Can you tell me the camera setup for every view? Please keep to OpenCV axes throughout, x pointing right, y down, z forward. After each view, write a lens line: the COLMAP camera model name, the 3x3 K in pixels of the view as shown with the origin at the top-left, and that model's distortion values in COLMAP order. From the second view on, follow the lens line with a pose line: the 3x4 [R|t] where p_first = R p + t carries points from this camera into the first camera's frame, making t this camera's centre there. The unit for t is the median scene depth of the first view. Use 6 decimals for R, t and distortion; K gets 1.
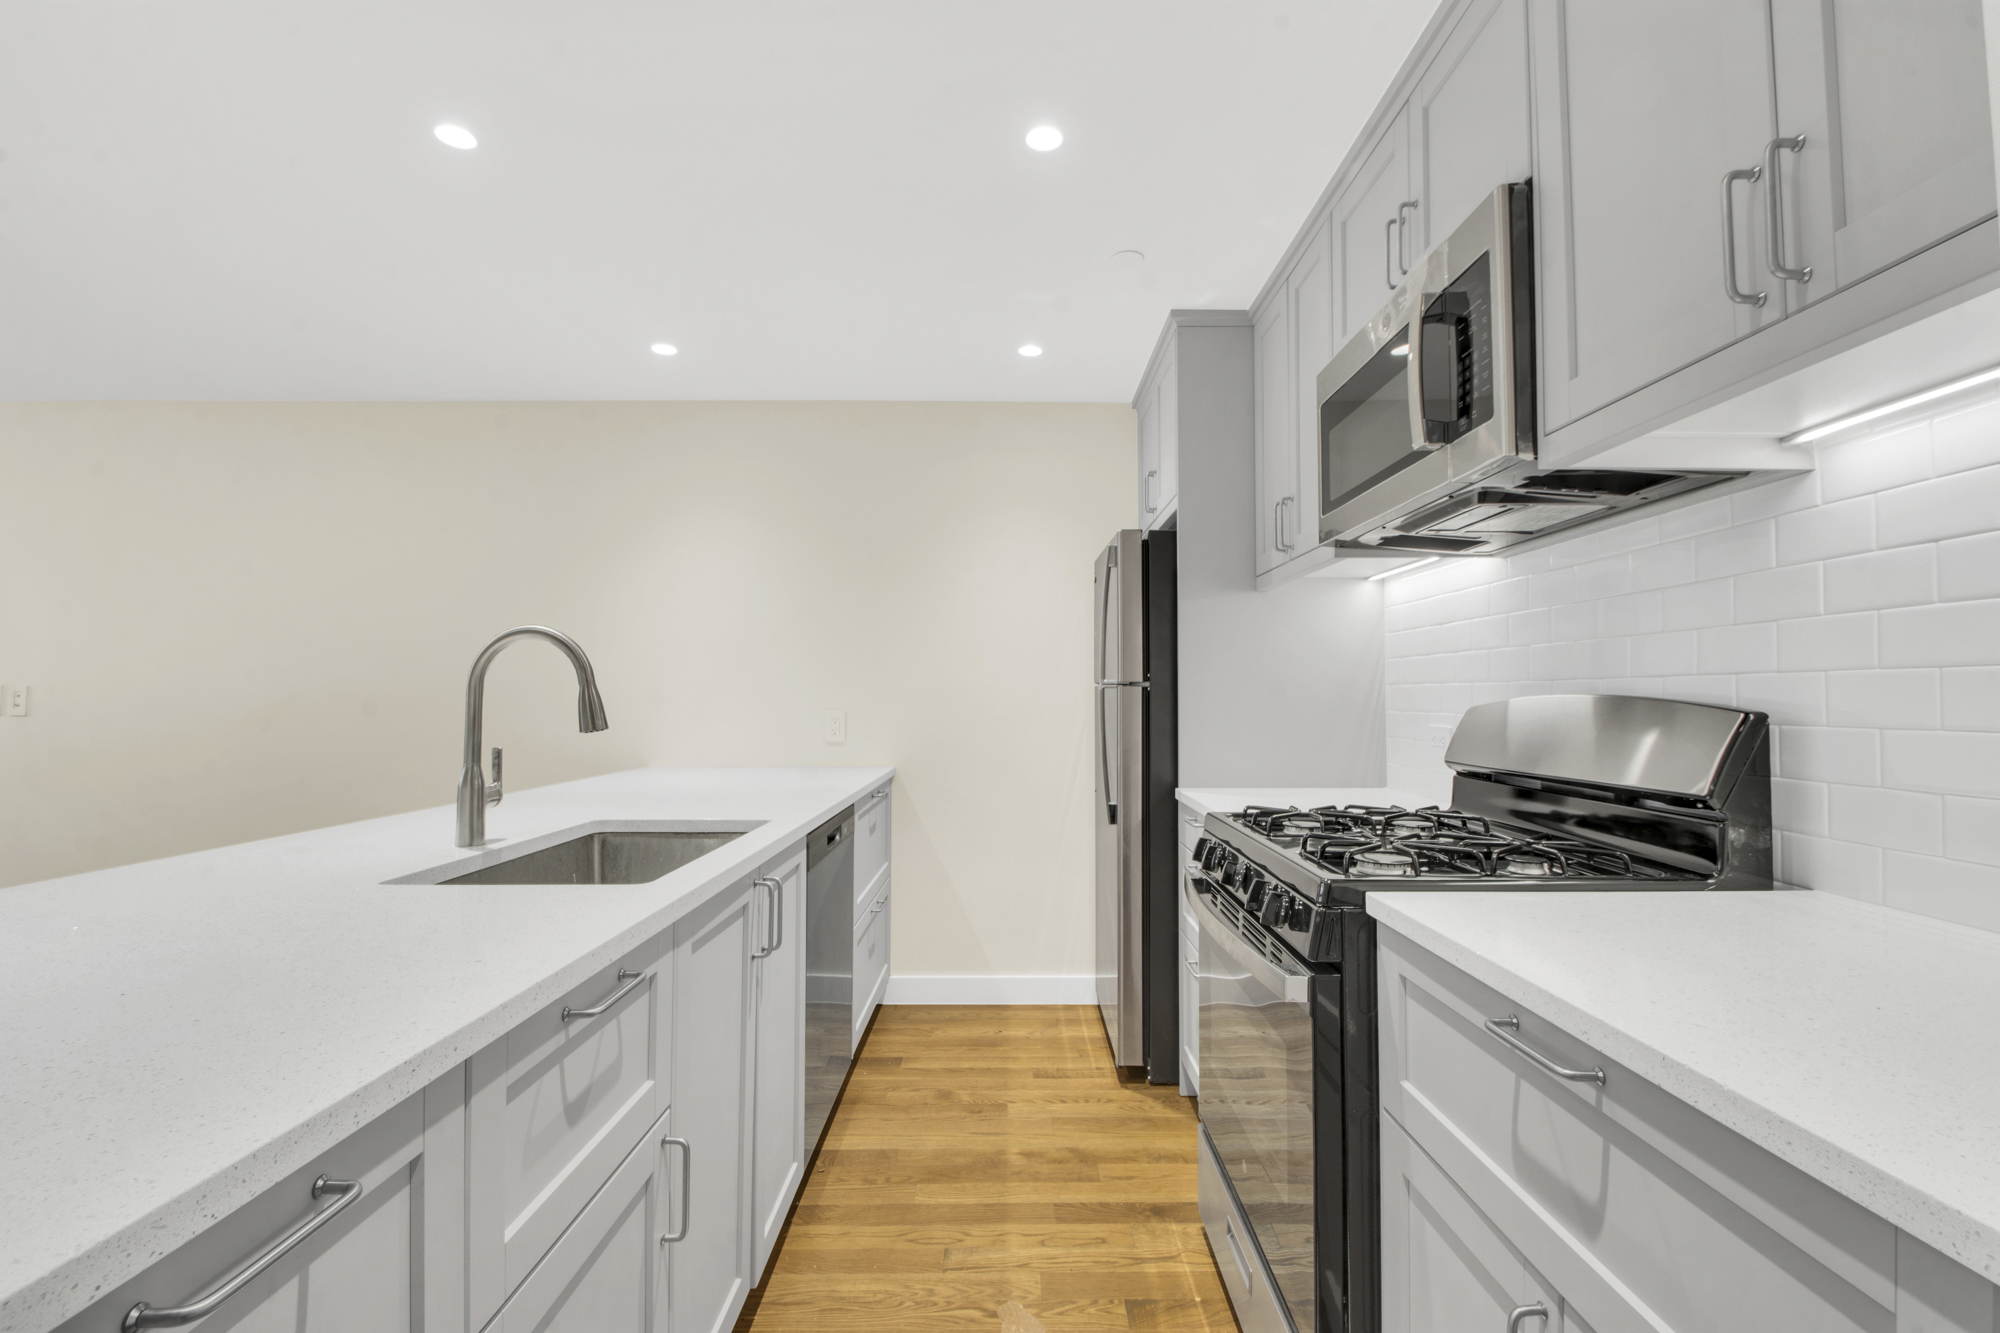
lens RADIAL K [[877.6, 0, 1000.0], [0, 877.6, 666.5], [0, 0, 1]] dist [0.051440, -0.022417]
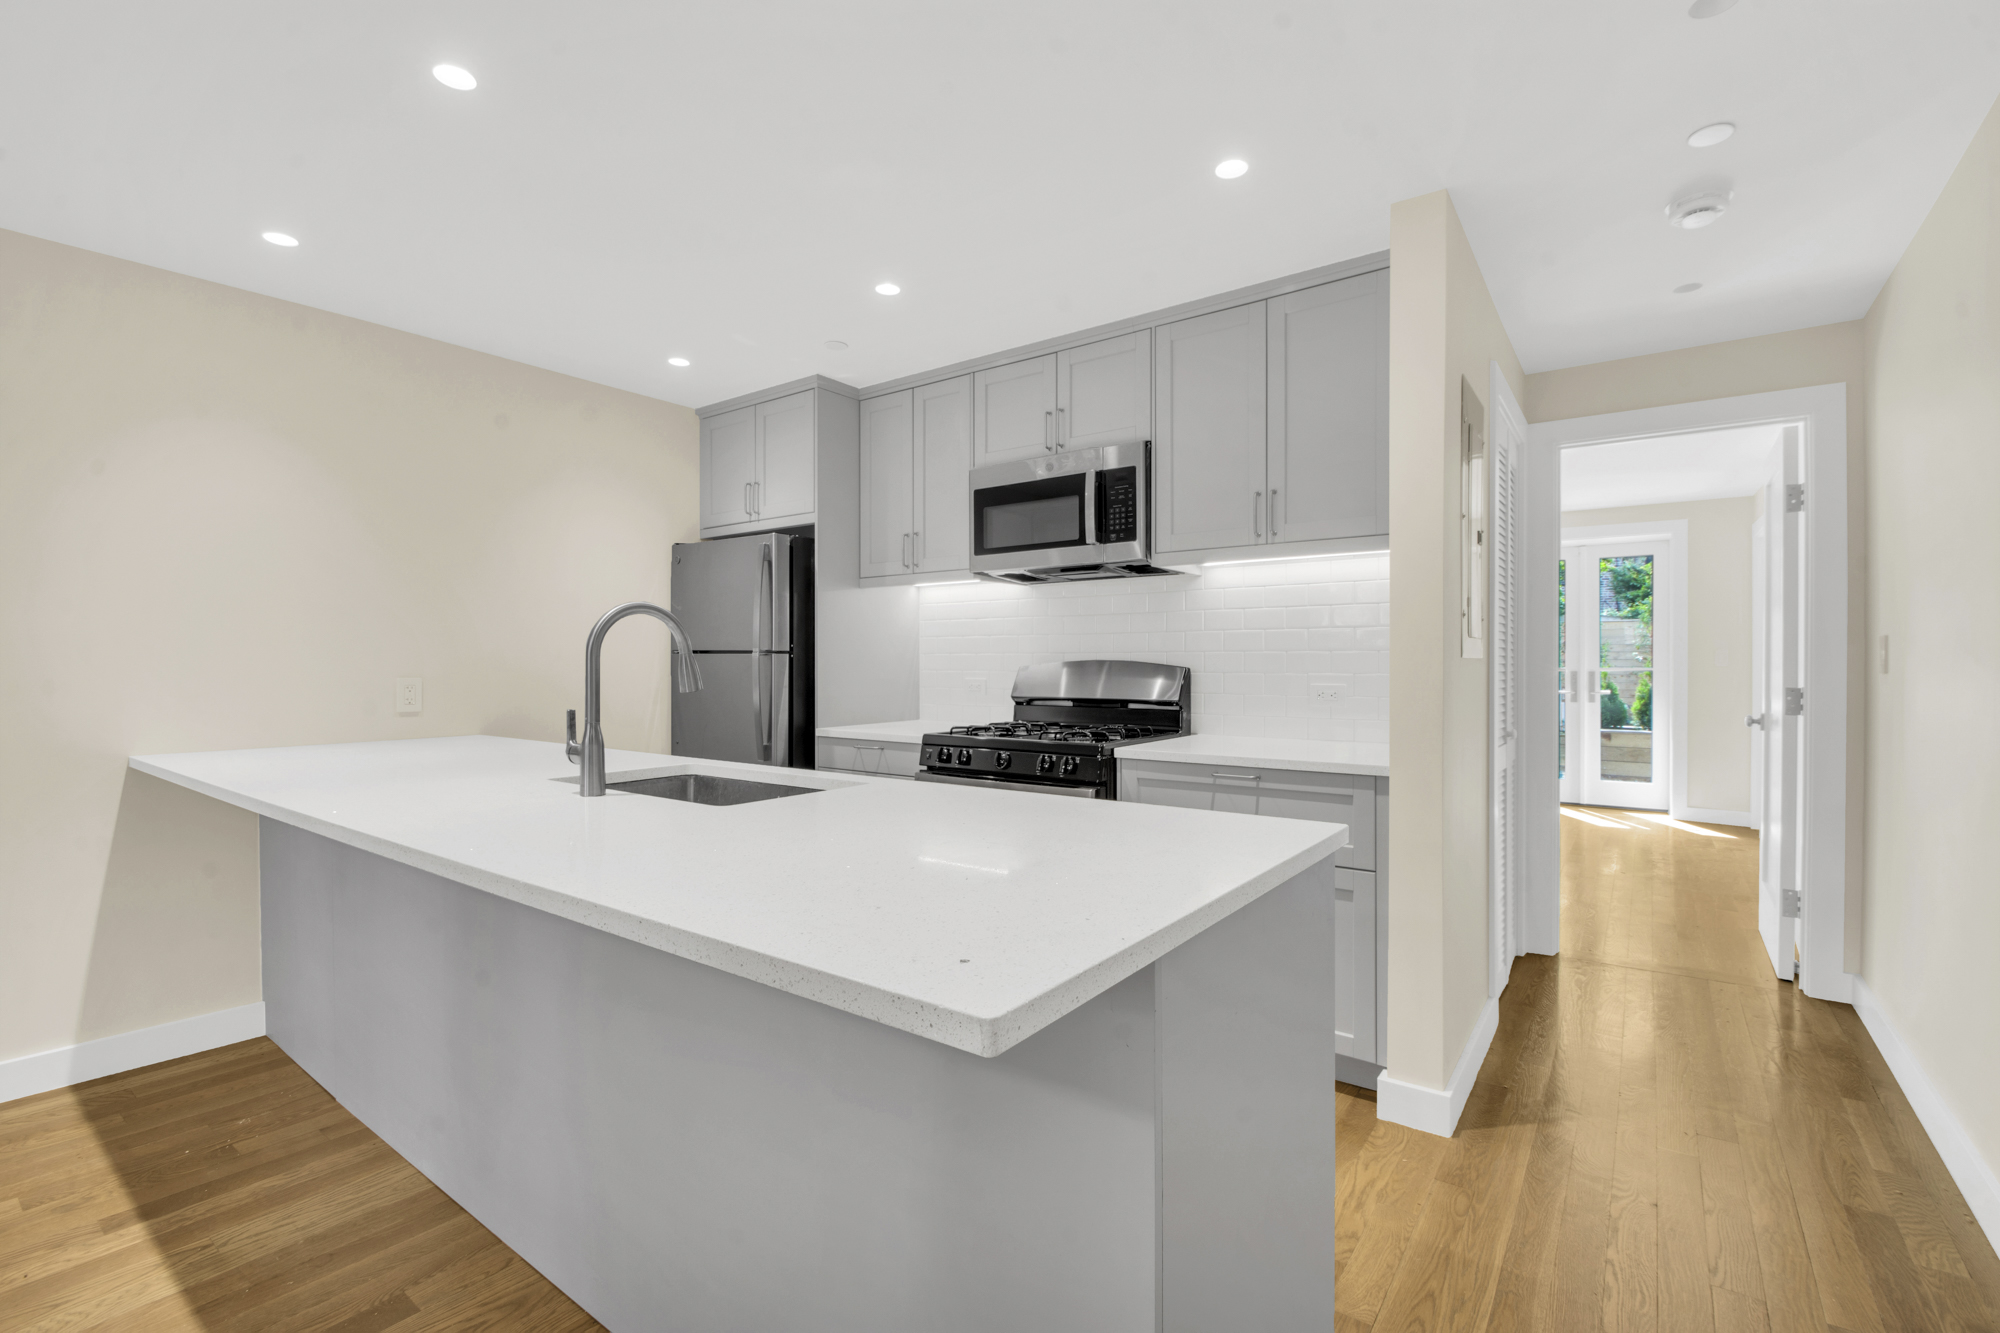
lens RADIAL K [[877.6, 0, 1000.0], [0, 877.6, 666.5], [0, 0, 1]] dist [0.051440, -0.022417]
pose [[0.649838, -0.005234, 0.760055, -0.912000], [-0.025106, 0.999283, 0.028347, -0.007248], [-0.759658, -0.037503, 0.649240, -0.139809]]
